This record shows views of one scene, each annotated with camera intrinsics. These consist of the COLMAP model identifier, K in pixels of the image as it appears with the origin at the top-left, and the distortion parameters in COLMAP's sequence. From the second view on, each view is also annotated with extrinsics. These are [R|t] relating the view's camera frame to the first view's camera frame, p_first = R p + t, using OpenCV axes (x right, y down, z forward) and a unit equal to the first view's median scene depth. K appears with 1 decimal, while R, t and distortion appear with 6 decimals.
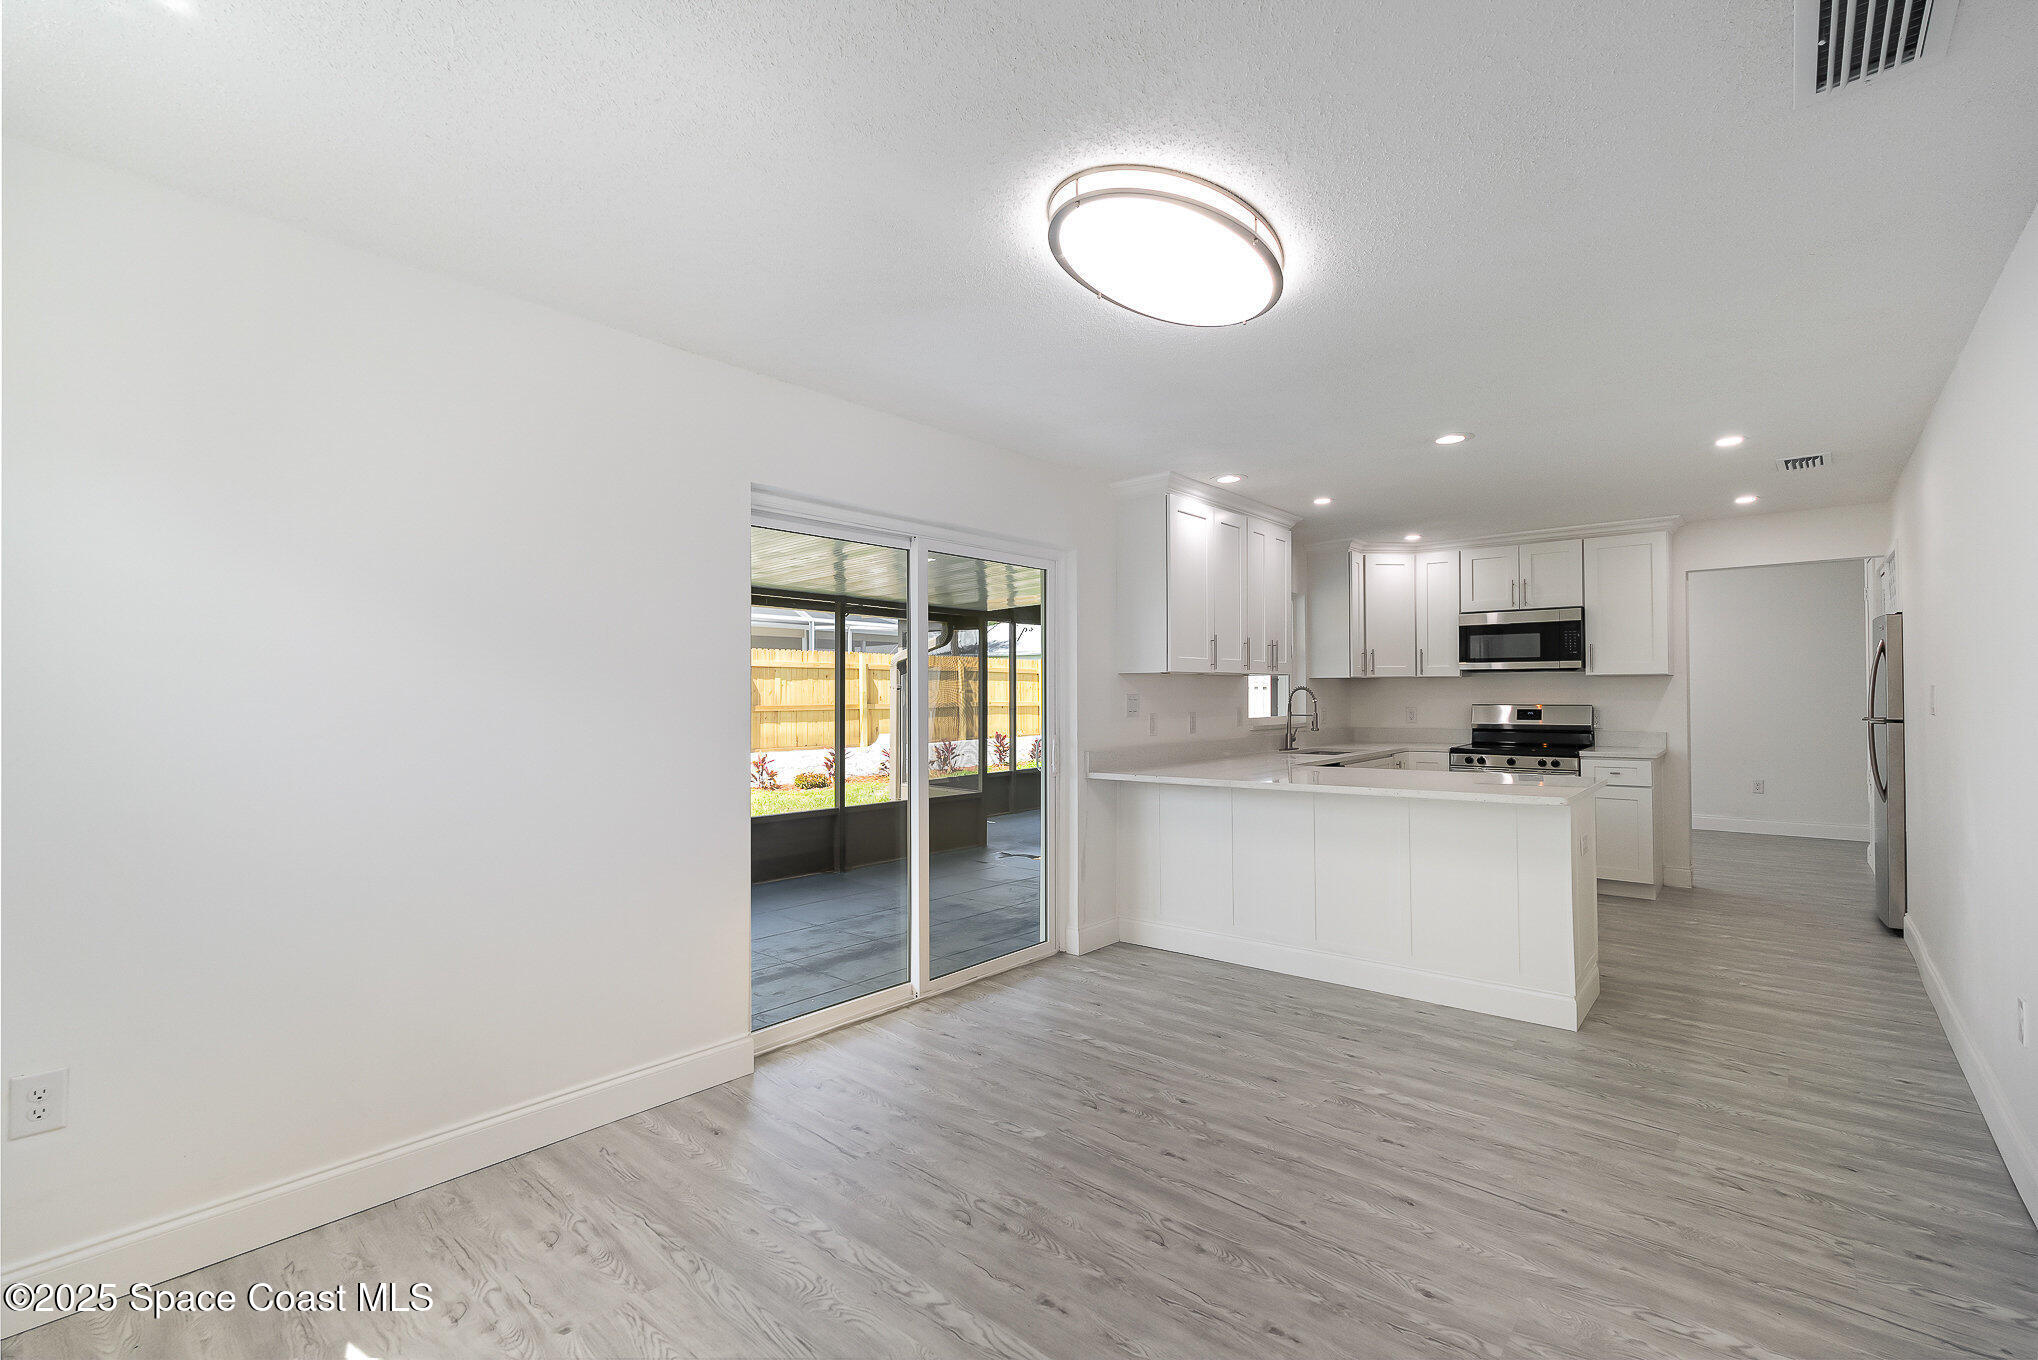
lens RADIAL K [[888.0, 0, 1016.8], [0, 888.0, 680.5], [0, 0, 1]] dist [-0.012316, 0.000451]
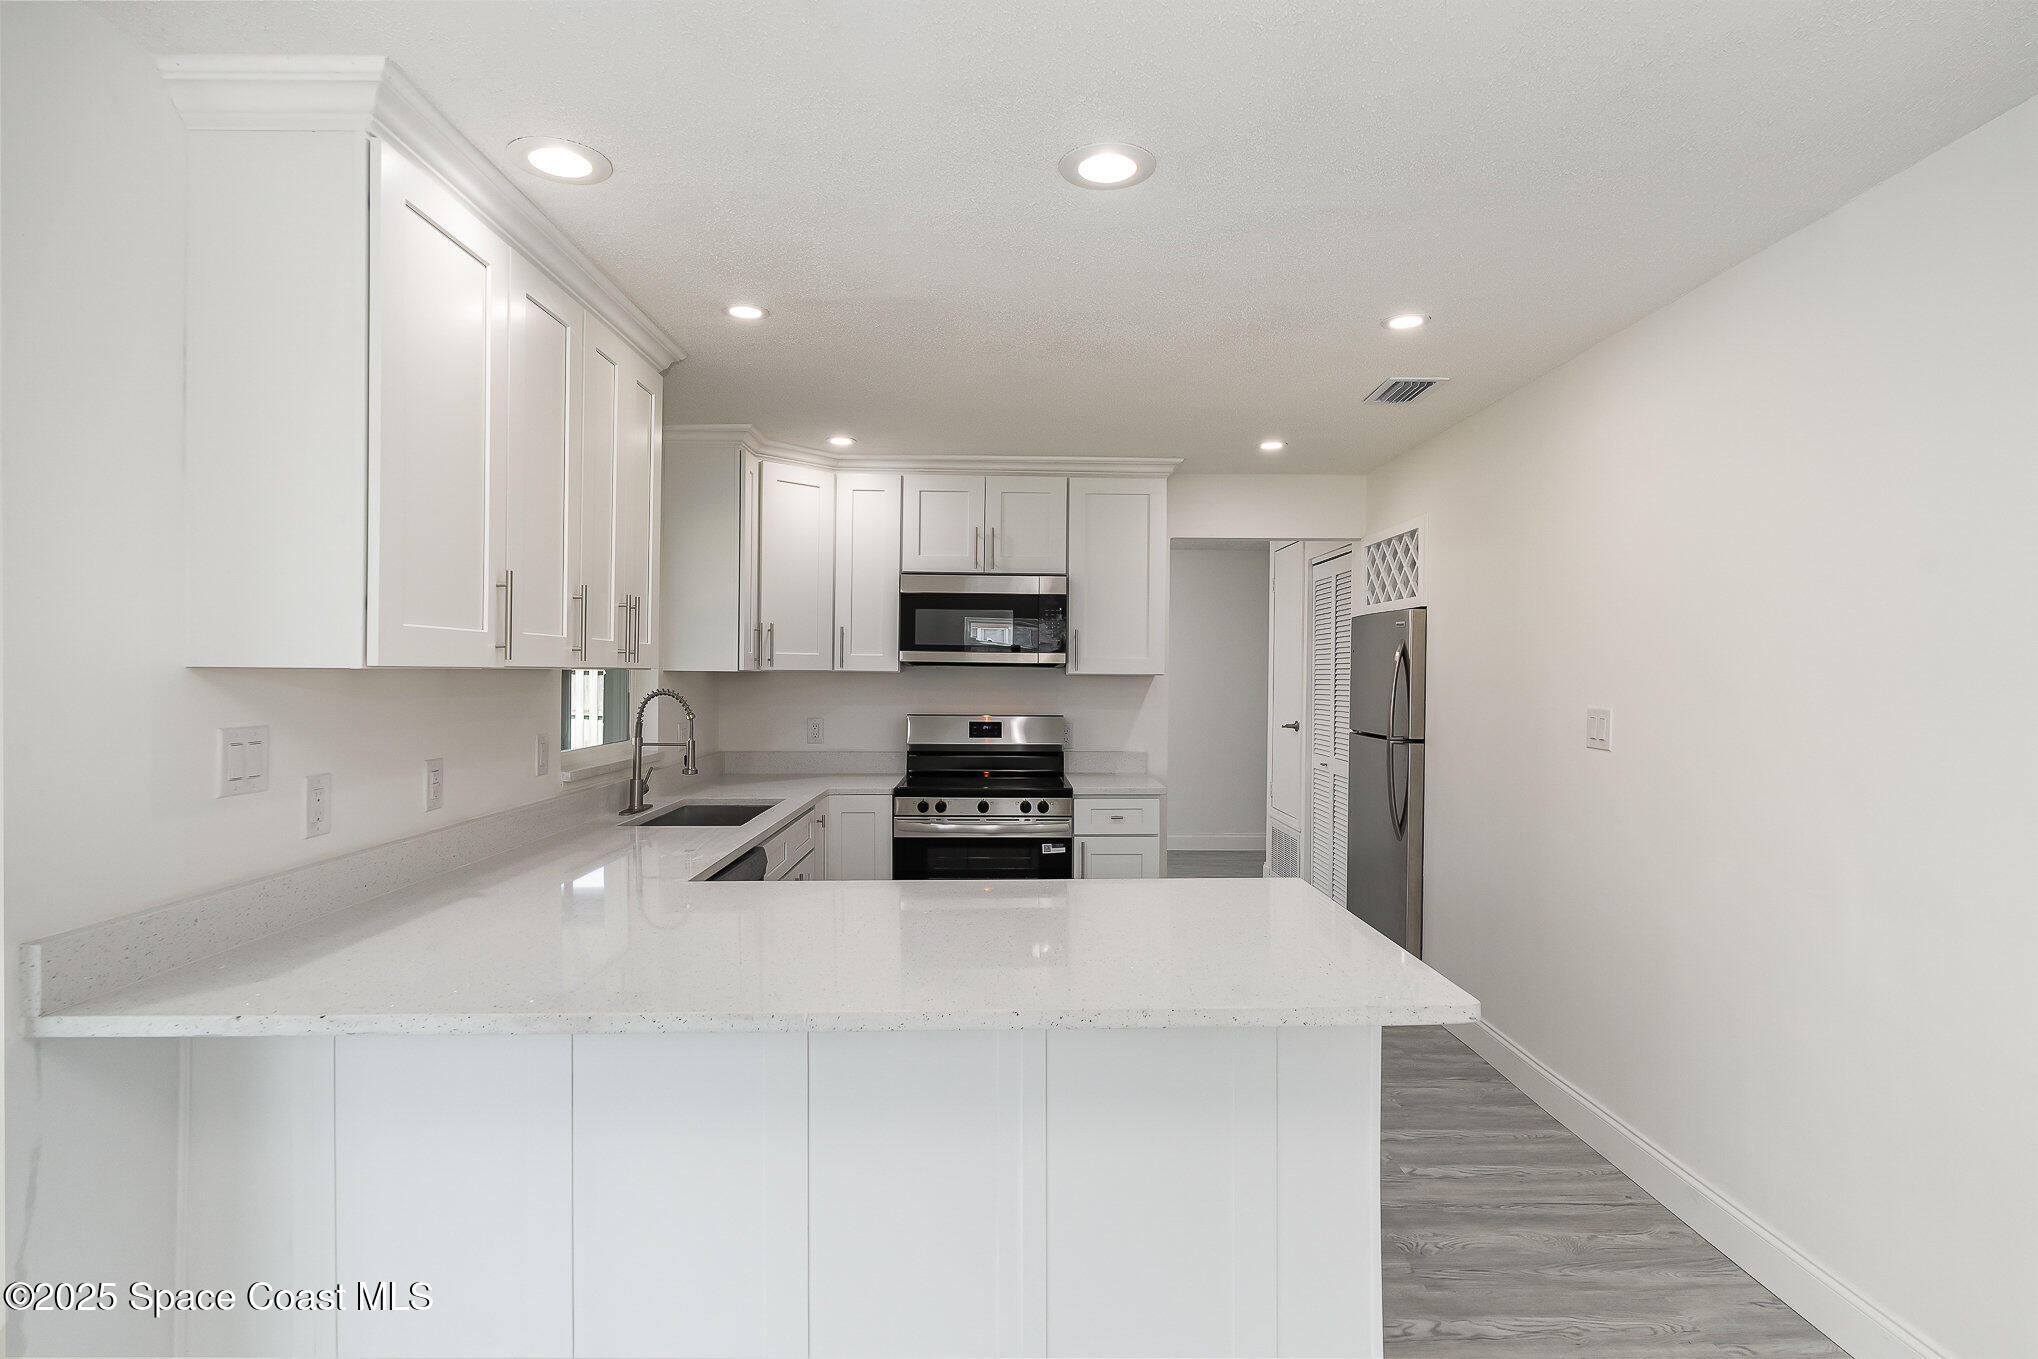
lens RADIAL K [[1043.1, 0, 1026.1], [0, 1043.1, 682.6], [0, 0, 1]] dist [-0.000150, -0.000114]
pose [[0.741511, 0.005587, 0.670917, 0.069165], [-0.021319, 0.999657, 0.015238, -0.011373], [-0.670602, -0.025602, 0.741376, 0.414596]]
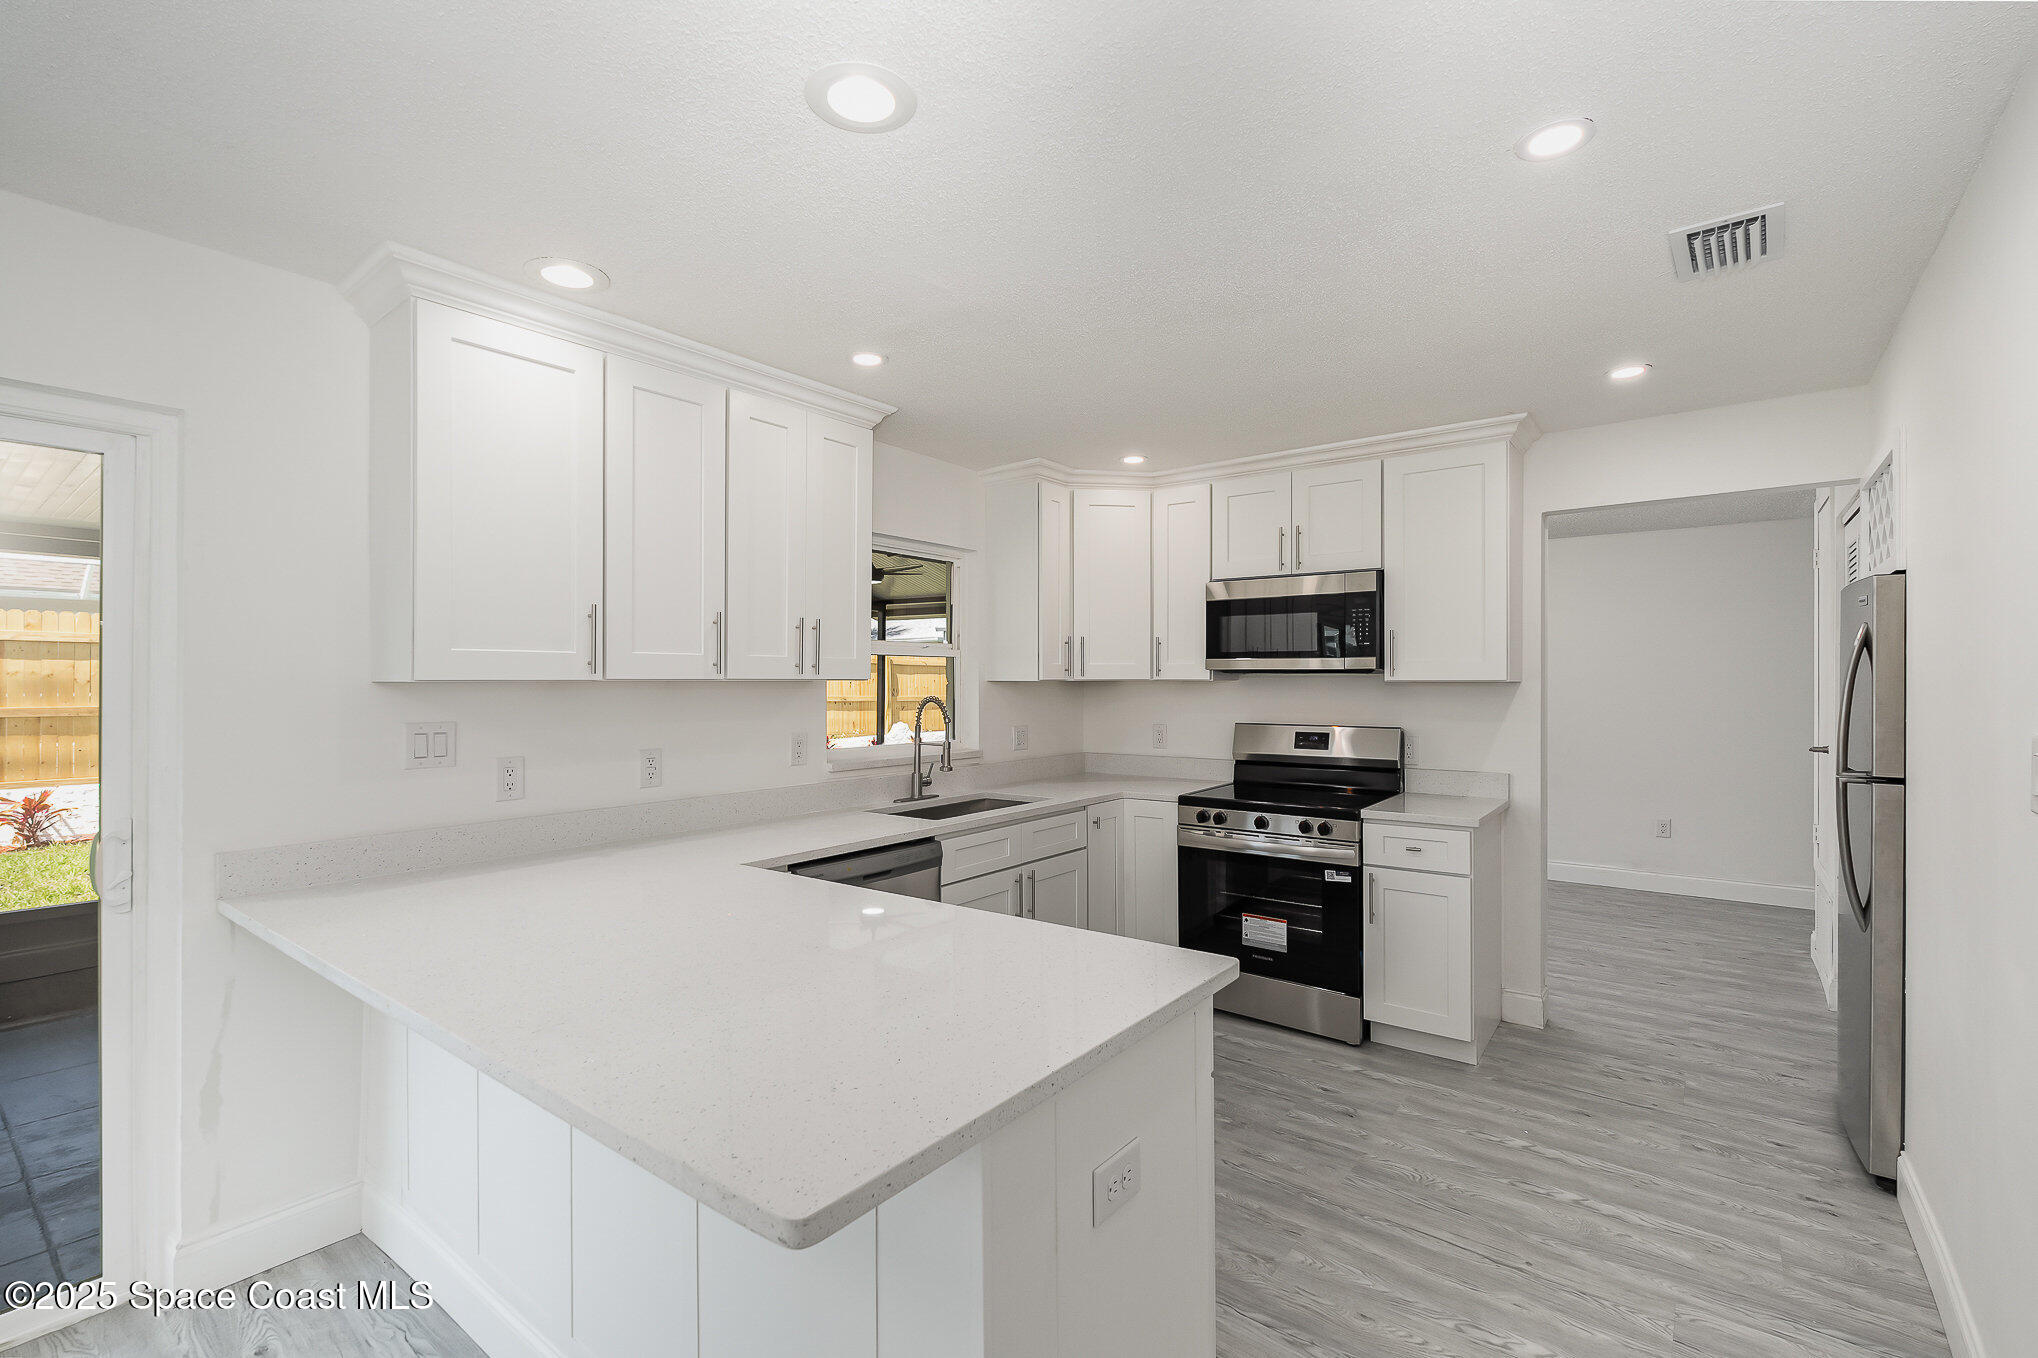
lens RADIAL K [[888.0, 0, 1022.6], [0, 888.0, 679.7], [0, 0, 1]] dist [-0.012316, 0.000451]
pose [[0.998470, 0.004356, 0.055129, 0.360222], [-0.005041, 0.999912, 0.012278, -0.013180], [-0.055070, -0.012537, 0.998404, 0.399587]]
